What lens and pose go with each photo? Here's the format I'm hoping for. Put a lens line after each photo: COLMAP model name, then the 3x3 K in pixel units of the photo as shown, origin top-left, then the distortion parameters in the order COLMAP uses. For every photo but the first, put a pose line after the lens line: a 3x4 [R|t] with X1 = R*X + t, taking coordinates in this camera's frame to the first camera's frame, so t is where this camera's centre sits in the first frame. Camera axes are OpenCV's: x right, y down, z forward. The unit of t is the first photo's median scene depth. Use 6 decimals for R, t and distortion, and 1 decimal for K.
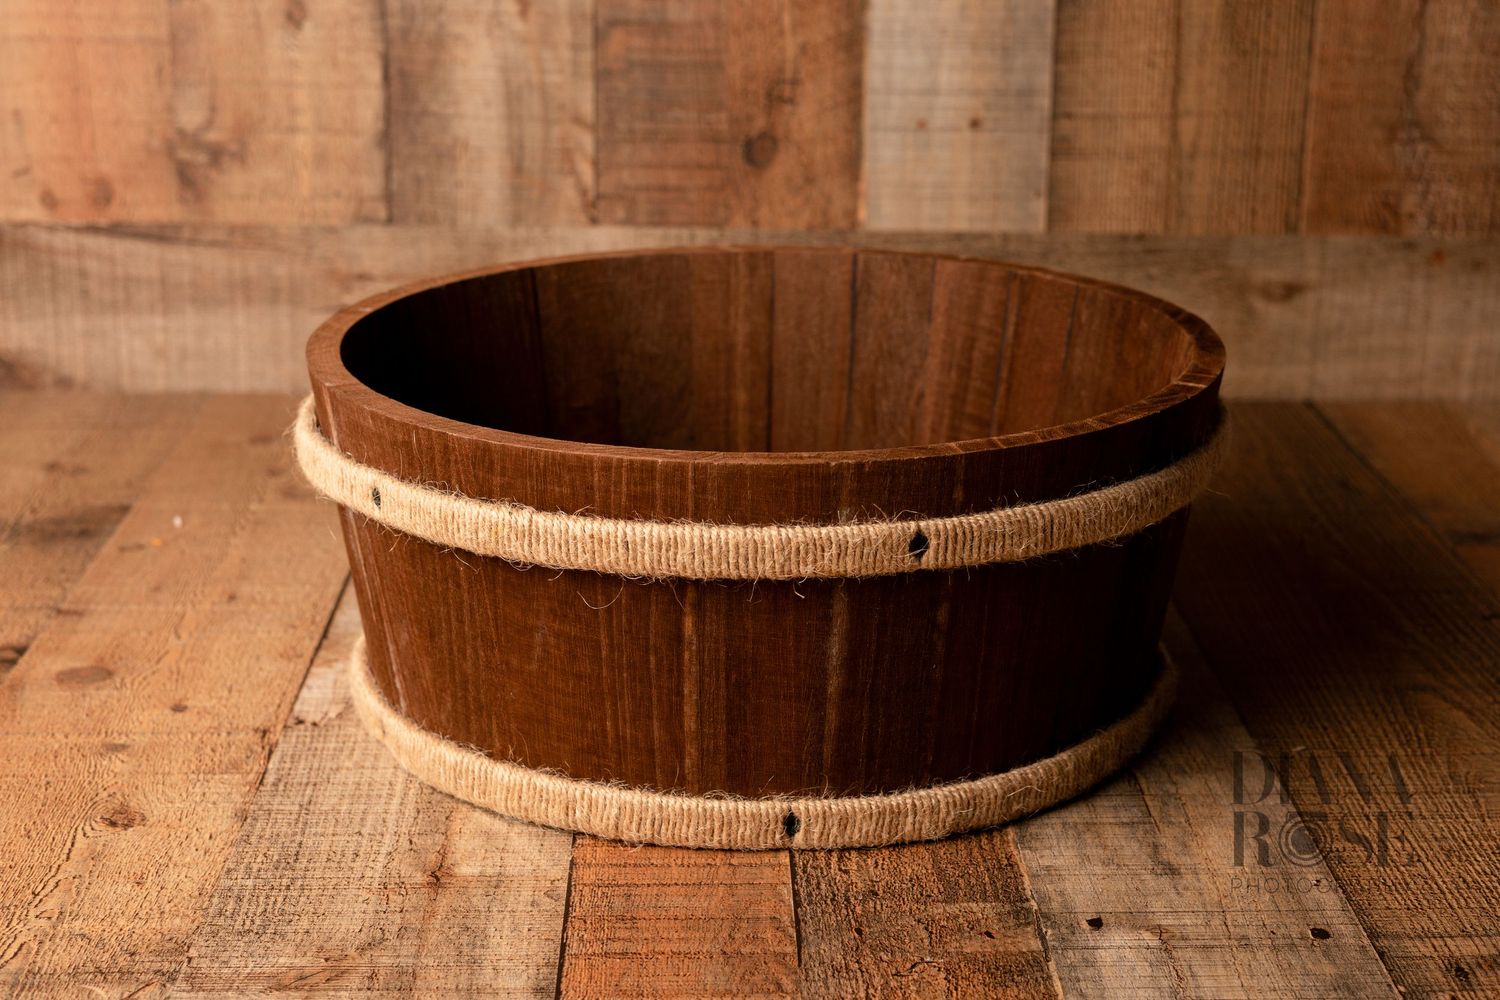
lens RADIAL K [[2511.9, 0, 784.7], [0, 2511.9, 452.1], [0, 0, 1]] dist [0.016260, 0.000000]
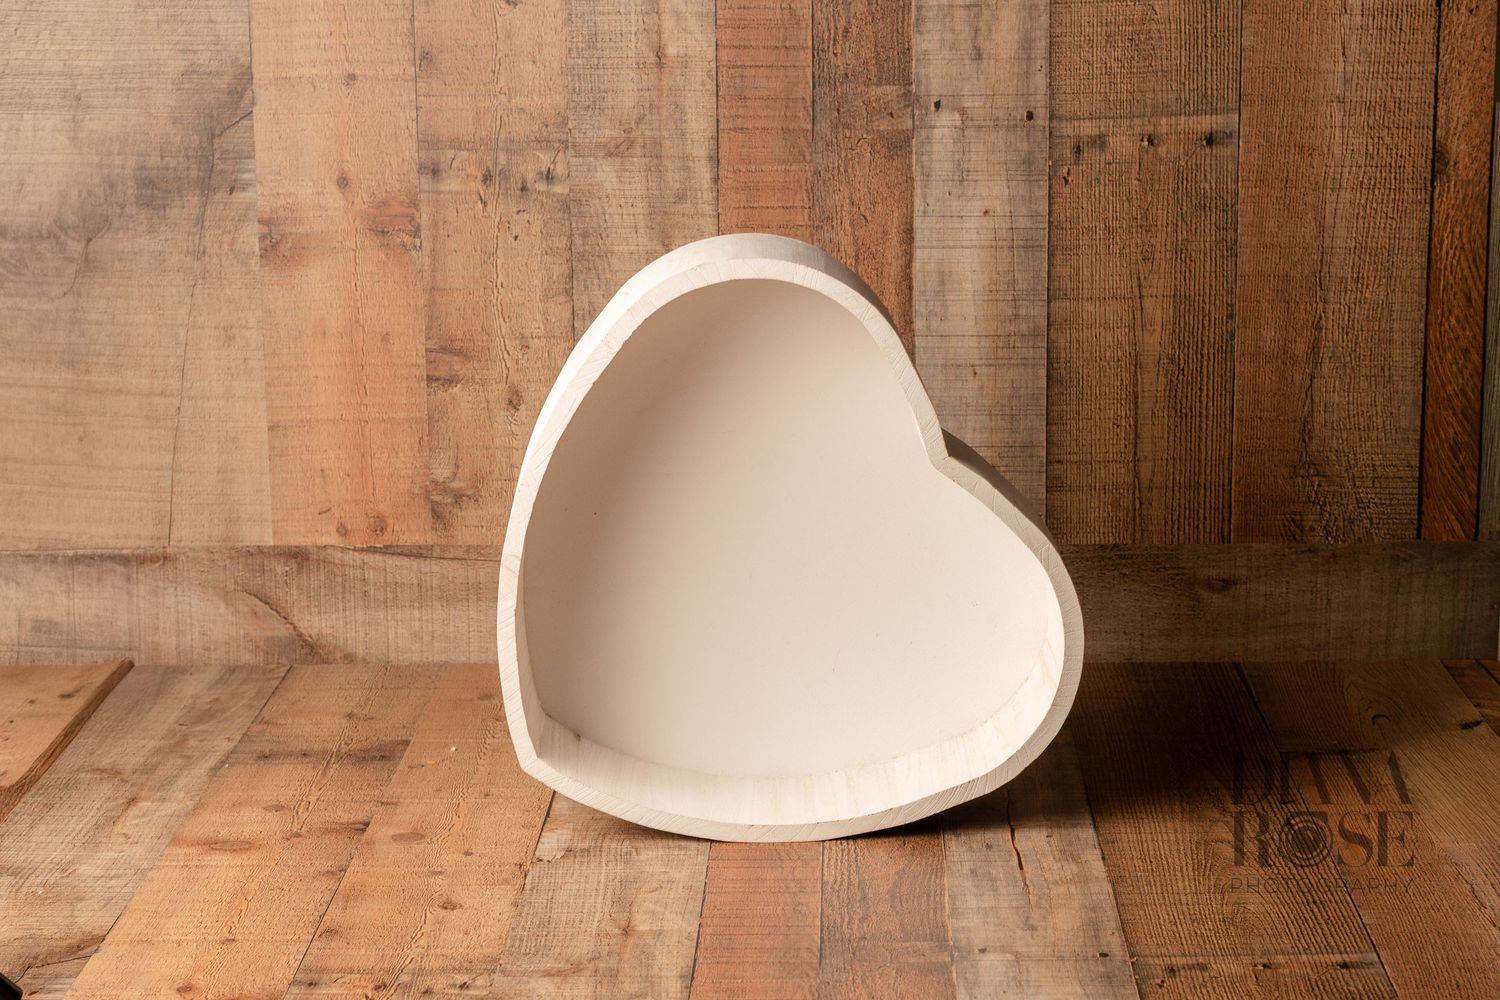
lens RADIAL K [[3265.1, 0, 746.1], [0, 3265.1, 491.3], [0, 0, 1]] dist [-0.017808, 0.000000]
pose [[0.996600, -0.012717, -0.081406, 0.088158], [0.006764, 0.997310, -0.072992, 0.014735], [0.082115, 0.072193, 0.994005, -0.833816]]
